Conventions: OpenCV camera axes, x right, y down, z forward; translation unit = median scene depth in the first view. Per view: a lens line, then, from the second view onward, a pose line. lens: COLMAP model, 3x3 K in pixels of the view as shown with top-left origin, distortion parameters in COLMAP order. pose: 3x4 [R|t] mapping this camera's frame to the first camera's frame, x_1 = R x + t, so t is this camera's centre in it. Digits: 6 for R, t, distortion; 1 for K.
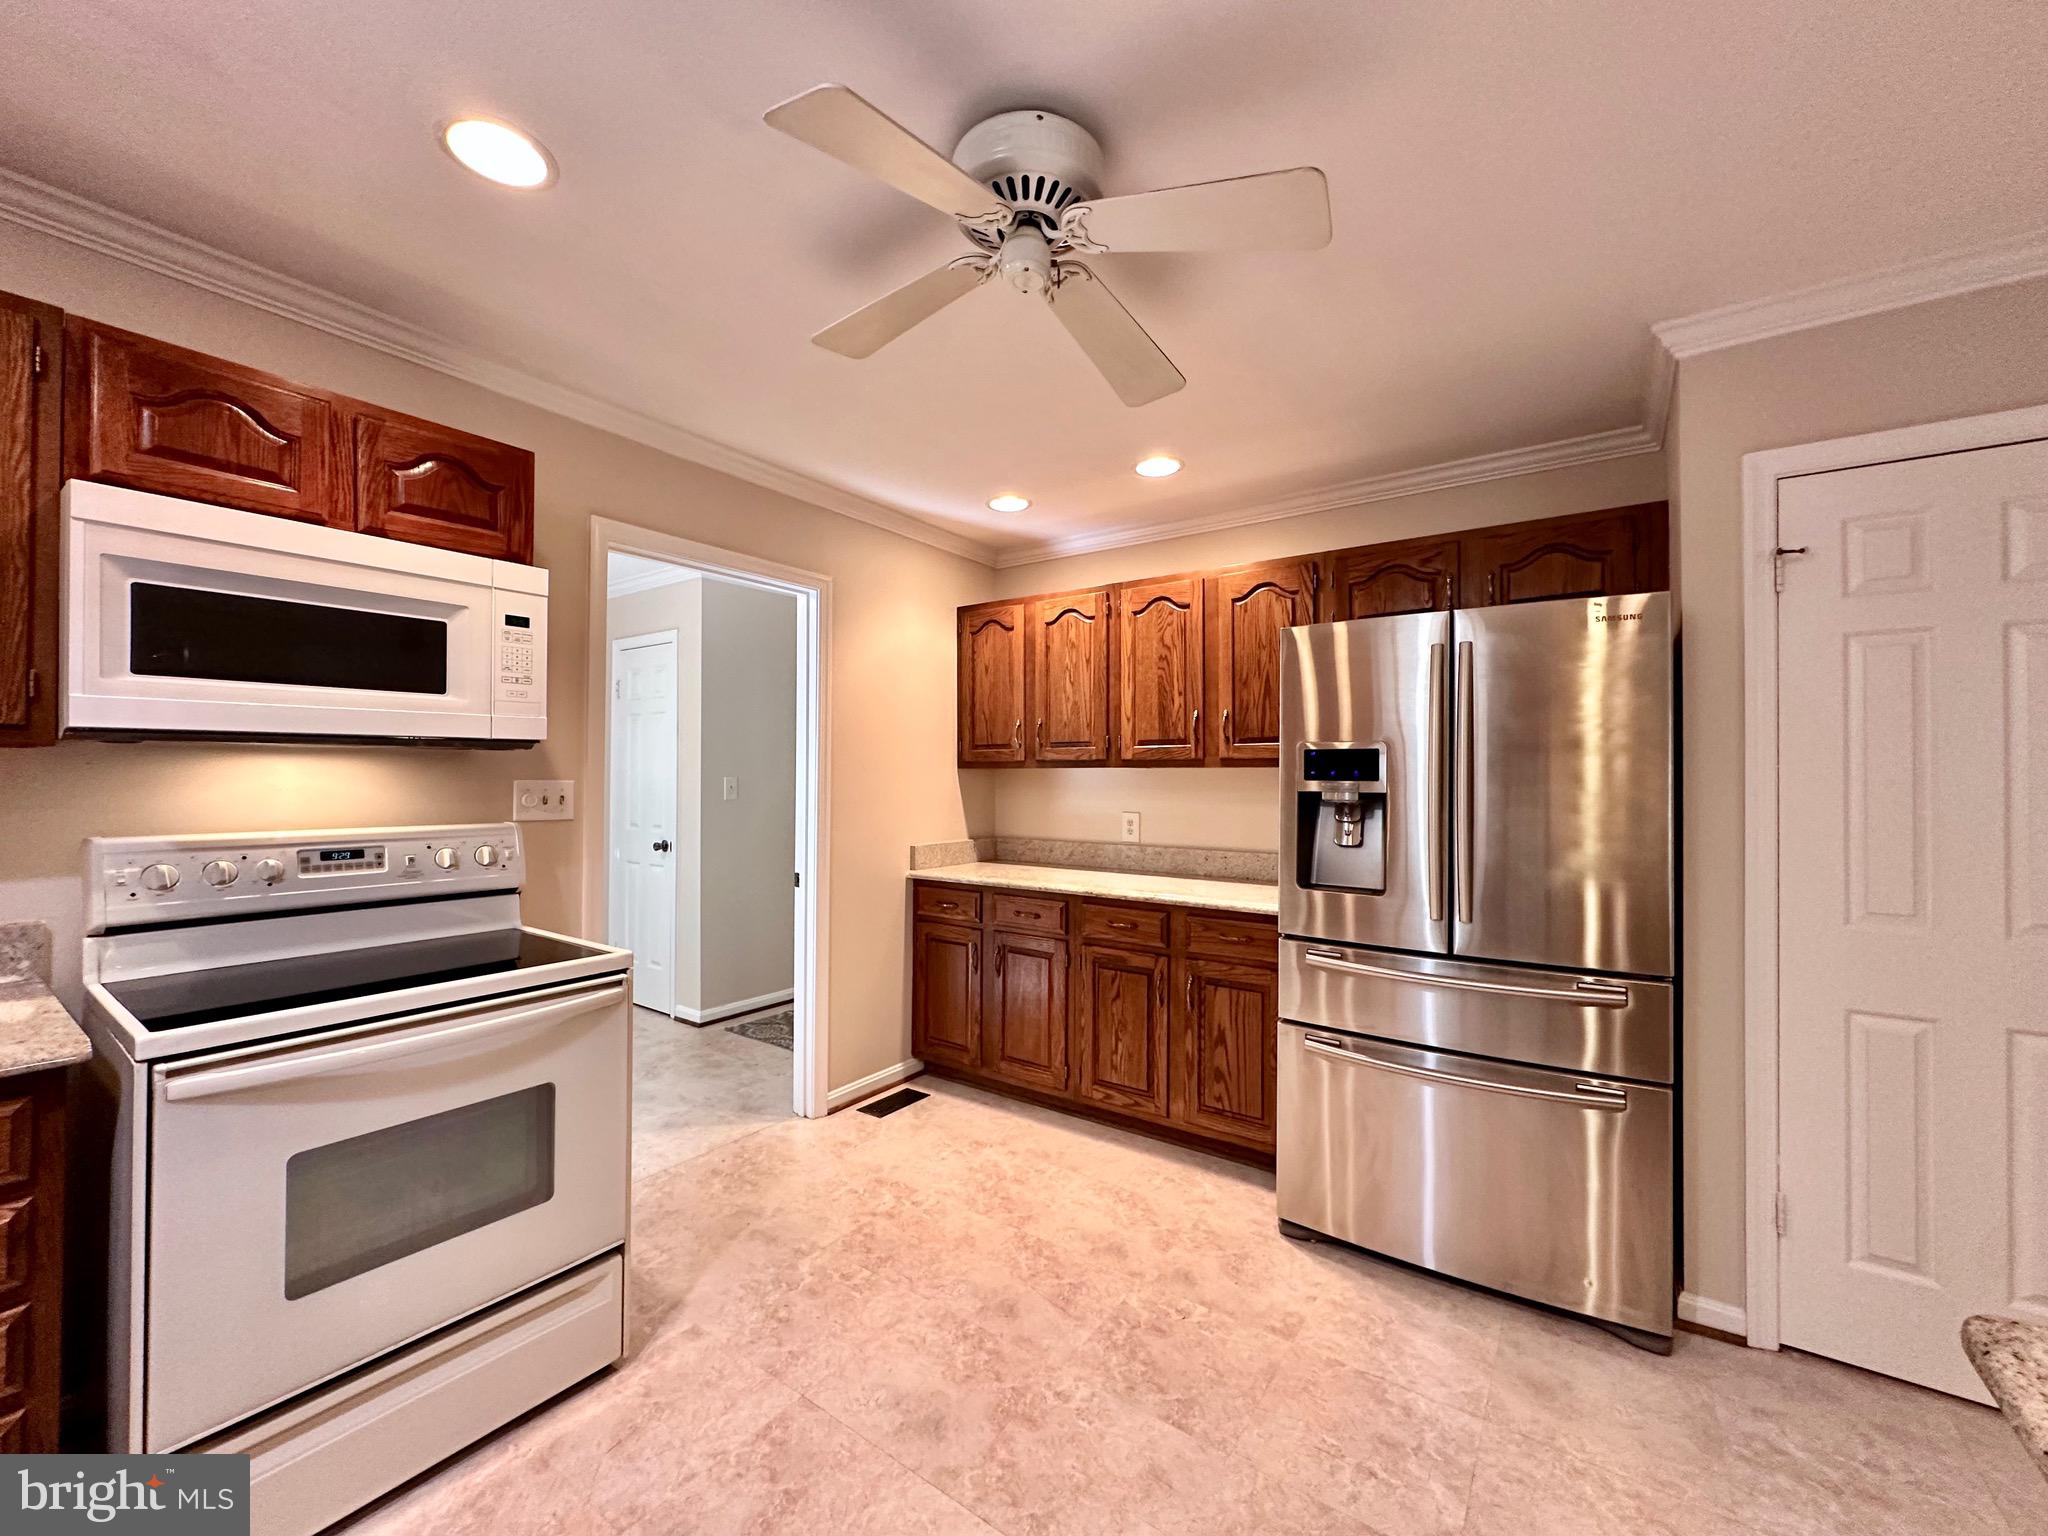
lens RADIAL K [[817.0, 0, 1023.8], [0, 817.0, 766.6], [0, 0, 1]] dist [-0.005243, 0.001349]
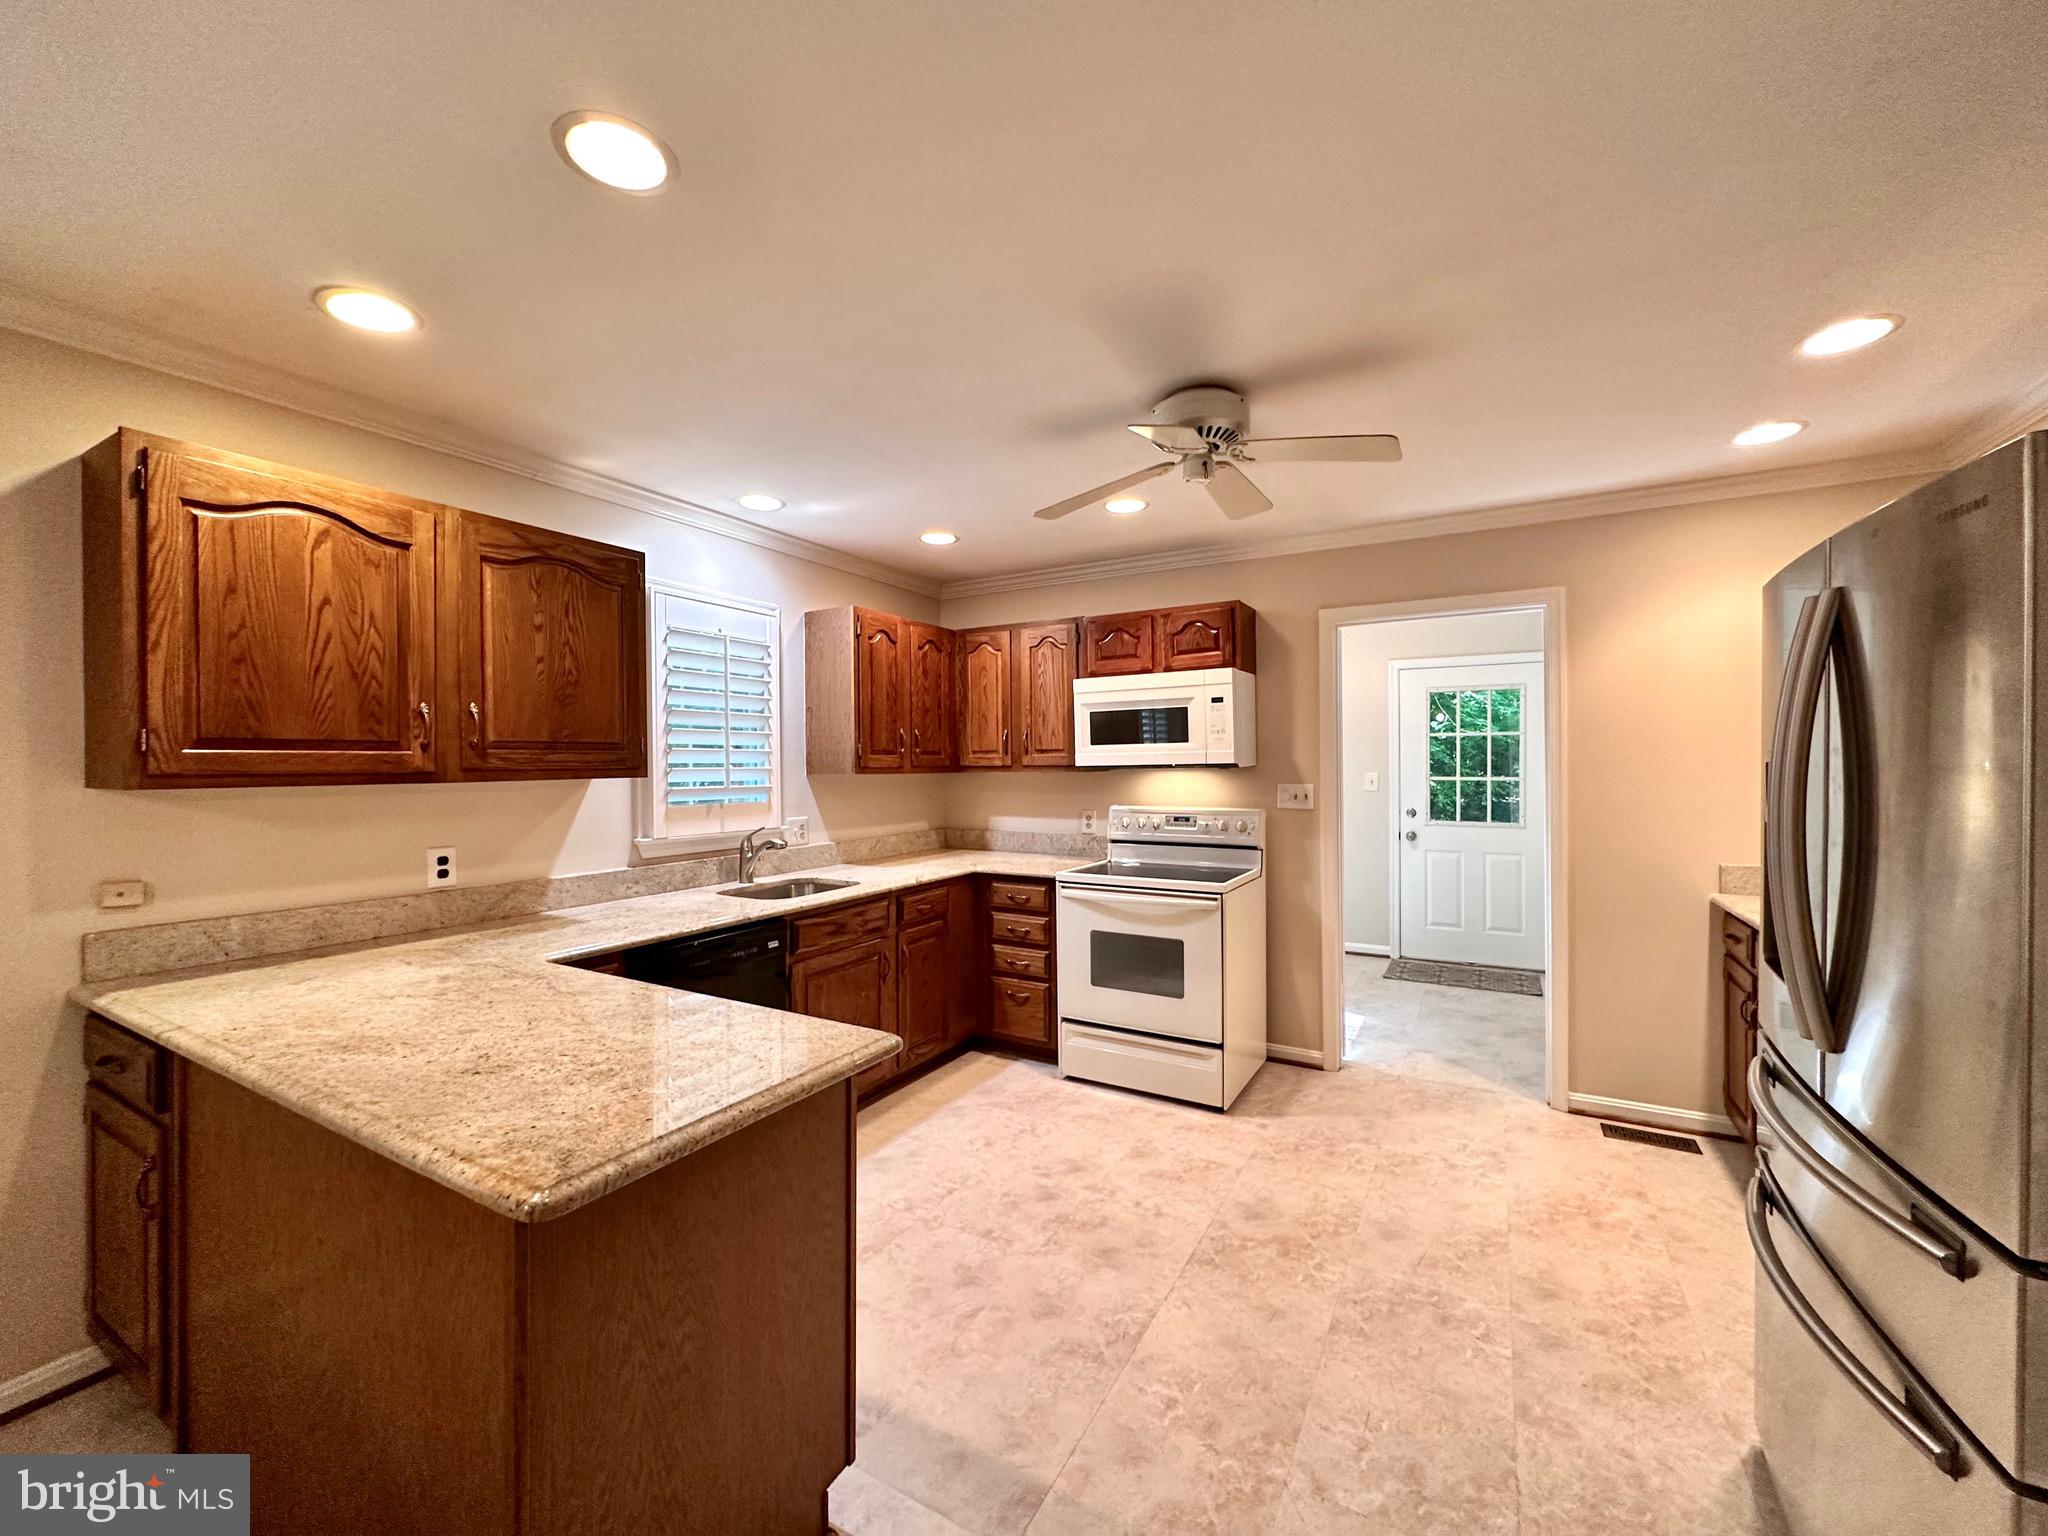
lens RADIAL K [[817.0, 0, 1025.2], [0, 817.0, 766.6], [0, 0, 1]] dist [-0.005243, 0.001349]
pose [[0.097813, -0.001227, -0.995204, 0.842754], [0.020013, 0.999799, 0.000735, -0.026347], [0.995004, -0.019989, 0.097818, 0.270071]]
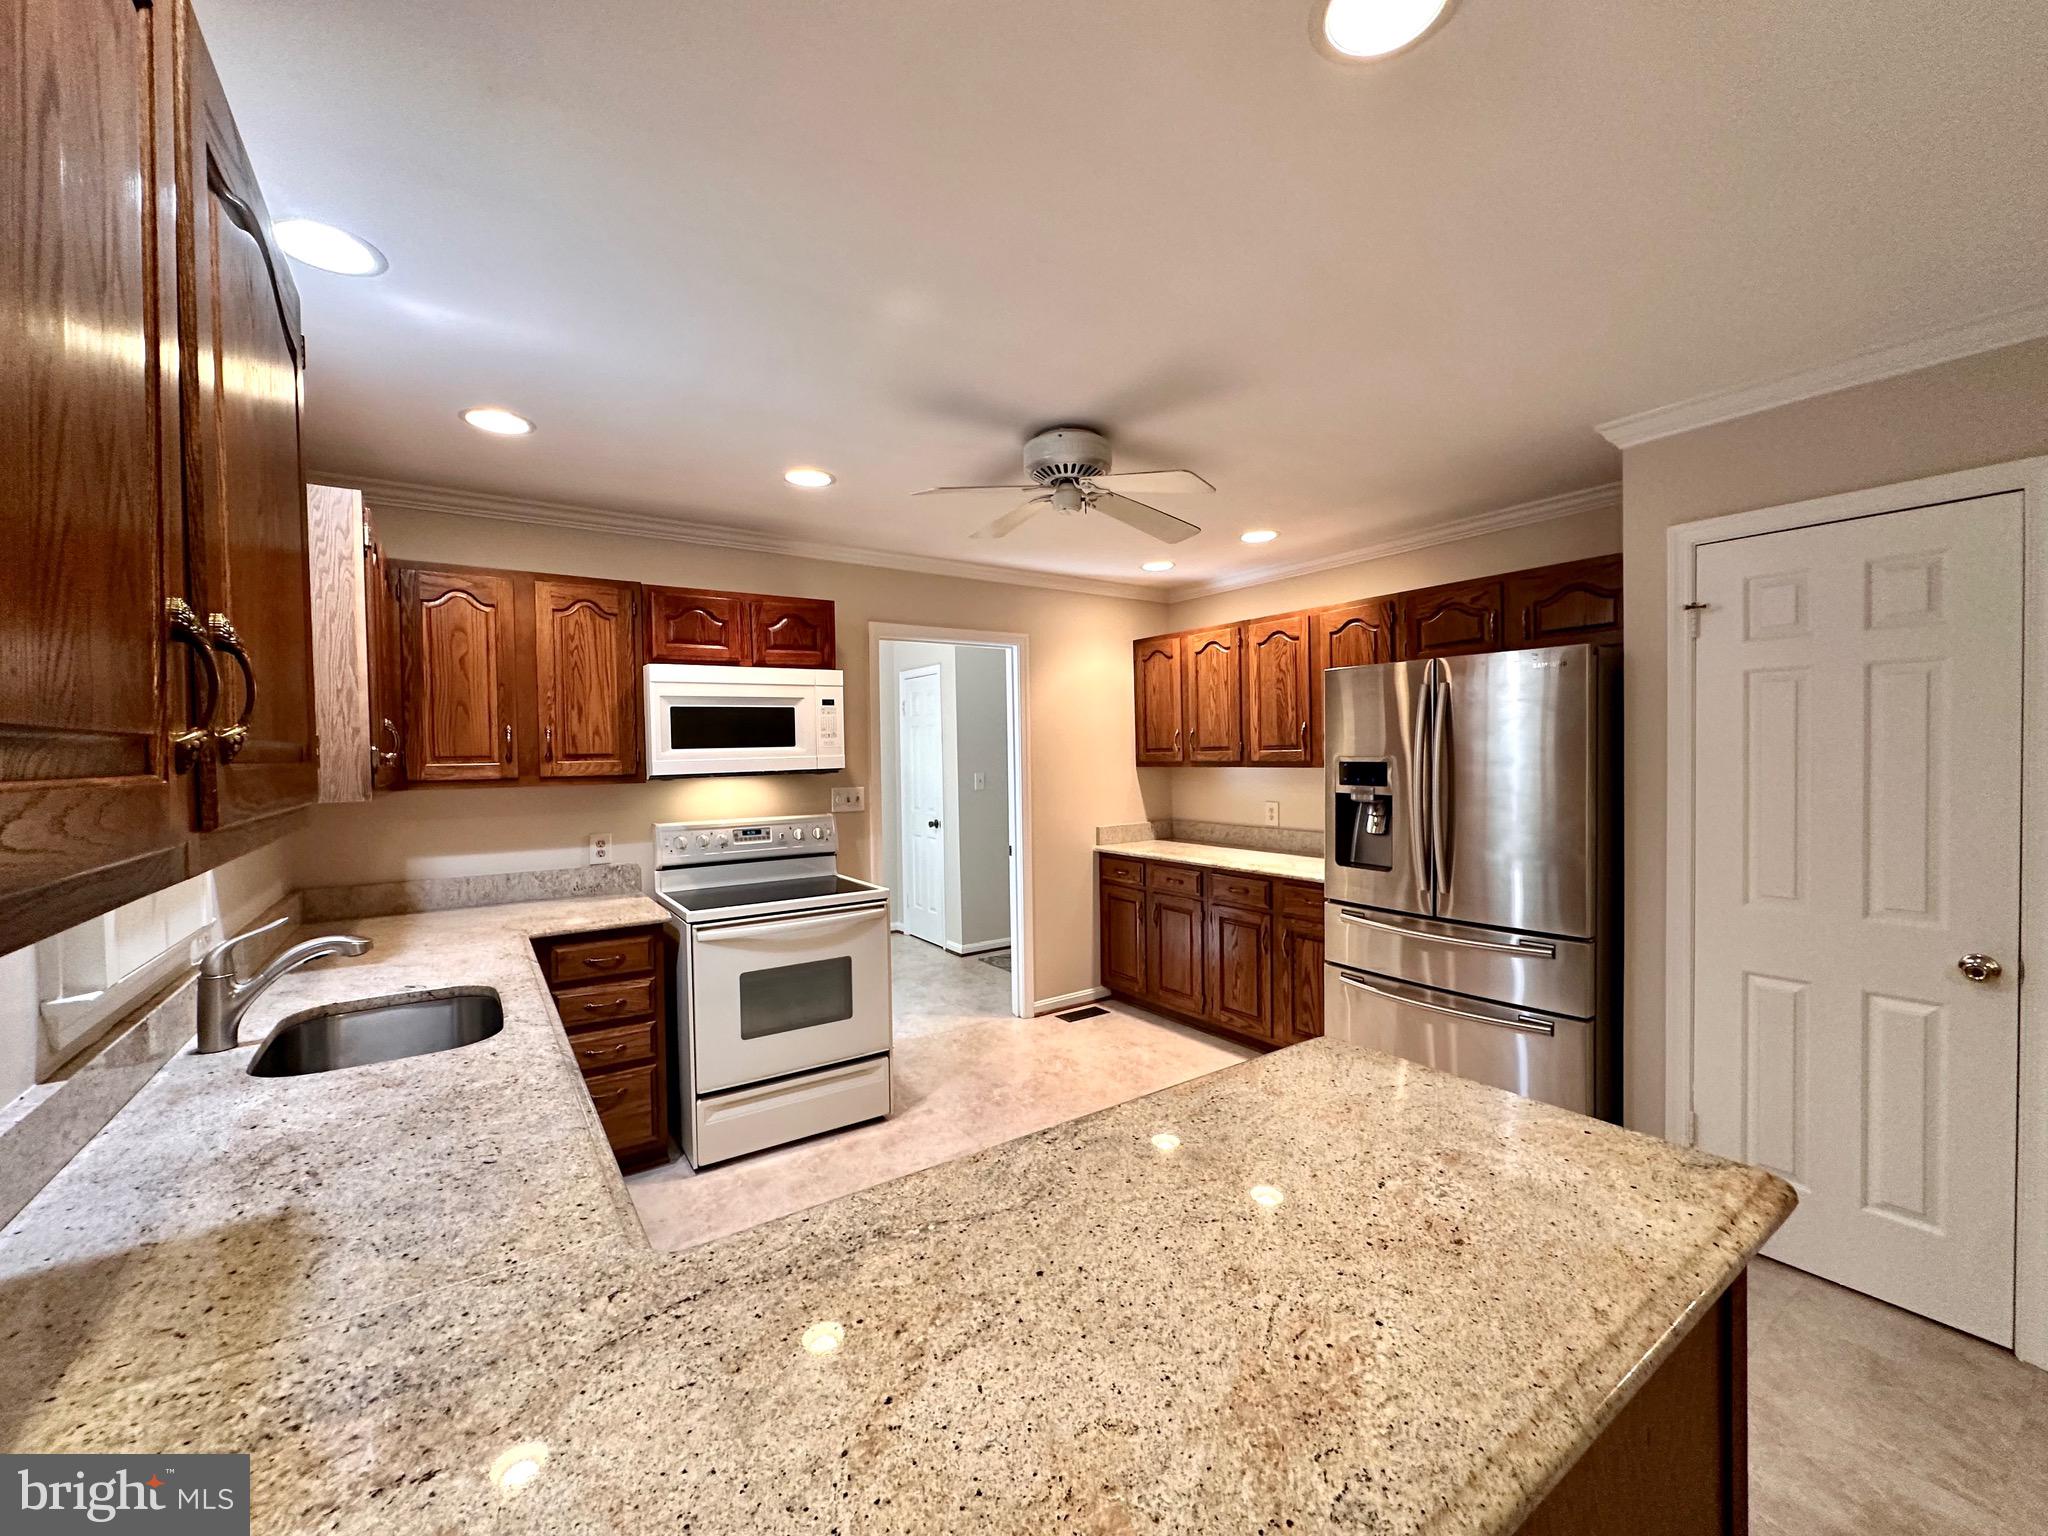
lens RADIAL K [[817.0, 0, 1022.3], [0, 817.0, 767.1], [0, 0, 1]] dist [-0.005243, 0.001349]
pose [[0.938860, -0.014068, -0.344013, 0.274622], [0.025482, 0.999264, 0.028679, -0.055449], [0.343356, -0.035691, 0.938527, -0.376776]]
